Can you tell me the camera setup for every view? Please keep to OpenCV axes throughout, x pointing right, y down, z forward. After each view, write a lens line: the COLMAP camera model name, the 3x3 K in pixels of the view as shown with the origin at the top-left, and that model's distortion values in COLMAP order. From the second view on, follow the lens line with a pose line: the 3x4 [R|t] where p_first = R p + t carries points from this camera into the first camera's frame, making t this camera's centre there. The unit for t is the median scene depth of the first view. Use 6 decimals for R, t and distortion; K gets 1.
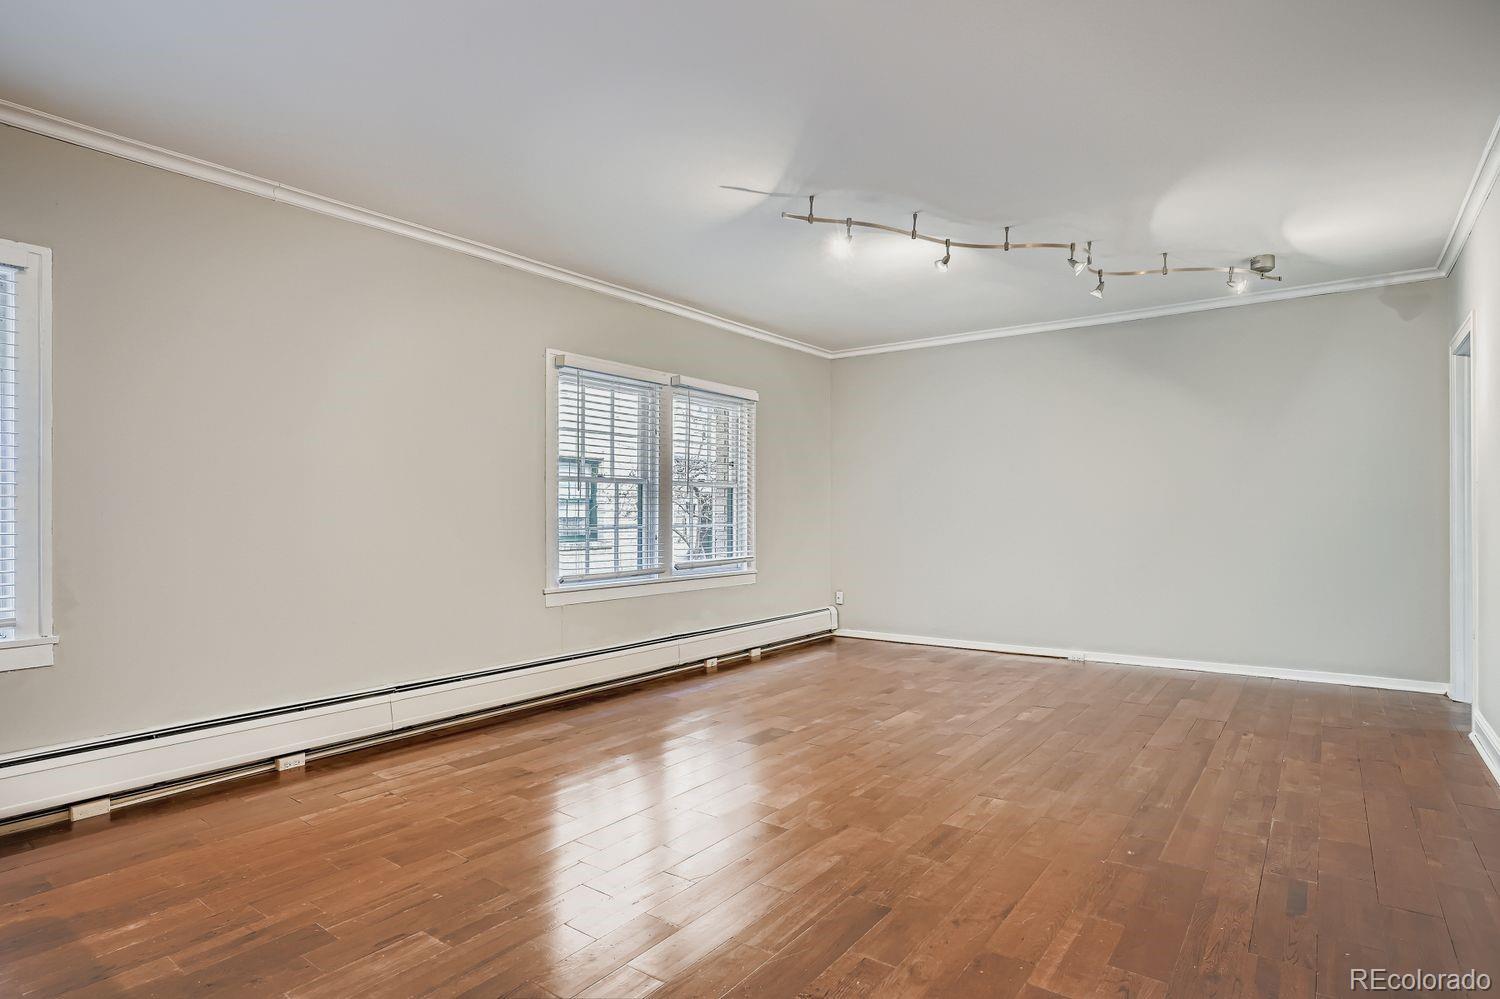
lens RADIAL K [[772.4, 0, 751.1], [0, 772.4, 510.0], [0, 0, 1]] dist [-0.046016, 0.007359]
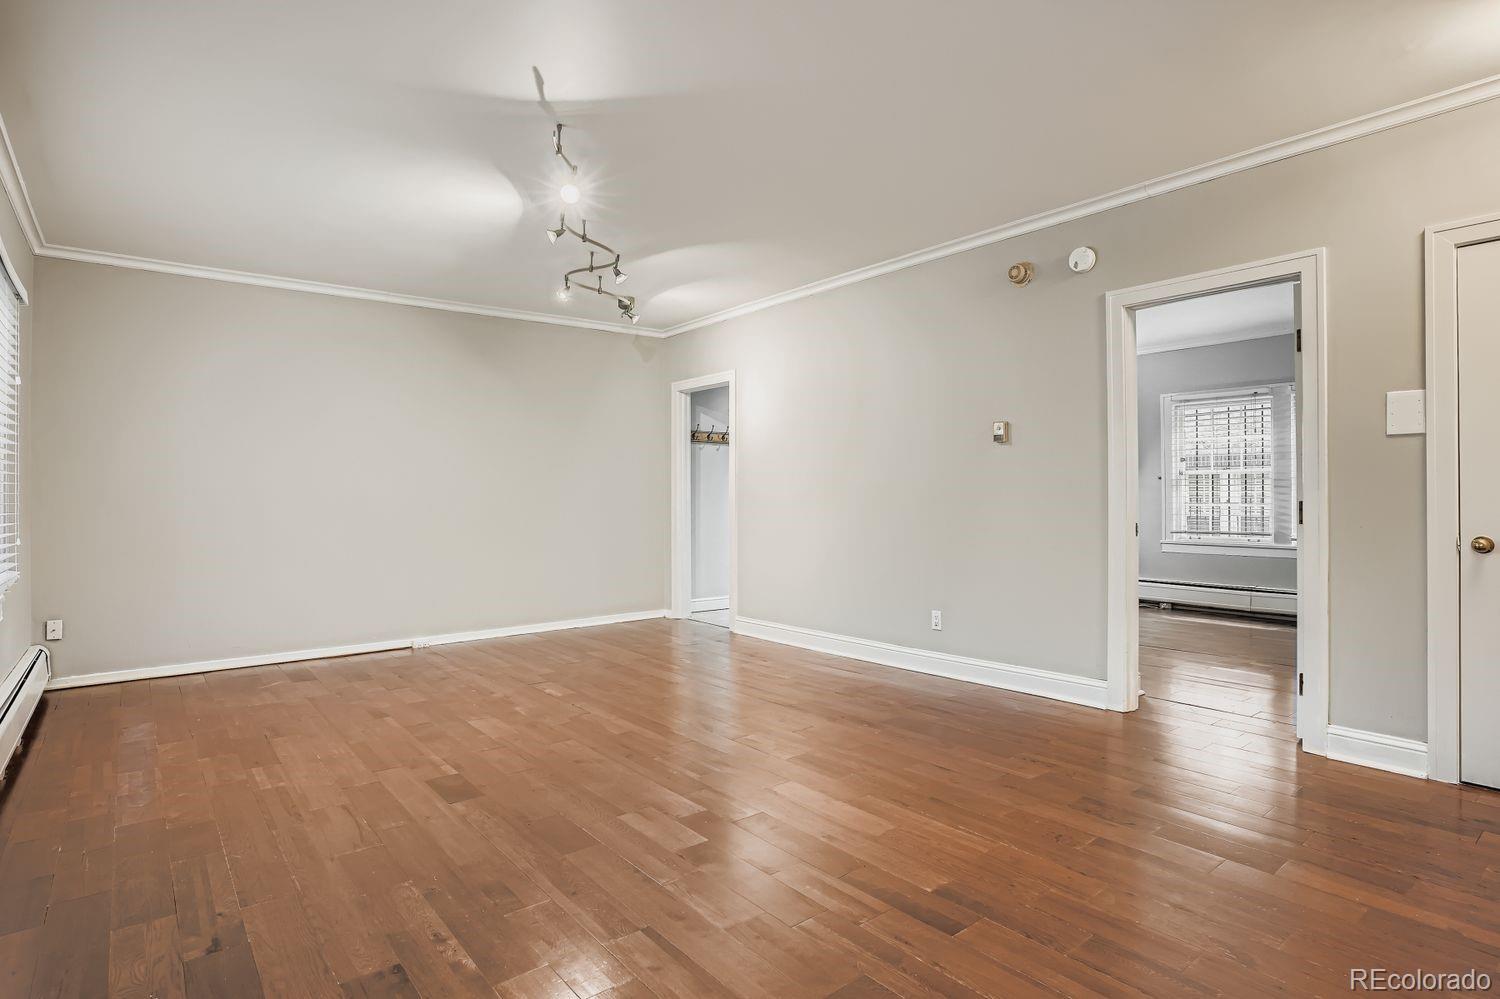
lens RADIAL K [[772.4, 0, 715.7], [0, 772.4, 502.7], [0, 0, 1]] dist [-0.046016, 0.007359]
pose [[0.264140, 0.001462, 0.964483, -0.562894], [0.000460, 0.999999, -0.001642, 0.016053], [-0.964484, 0.000877, 0.264139, 0.500912]]
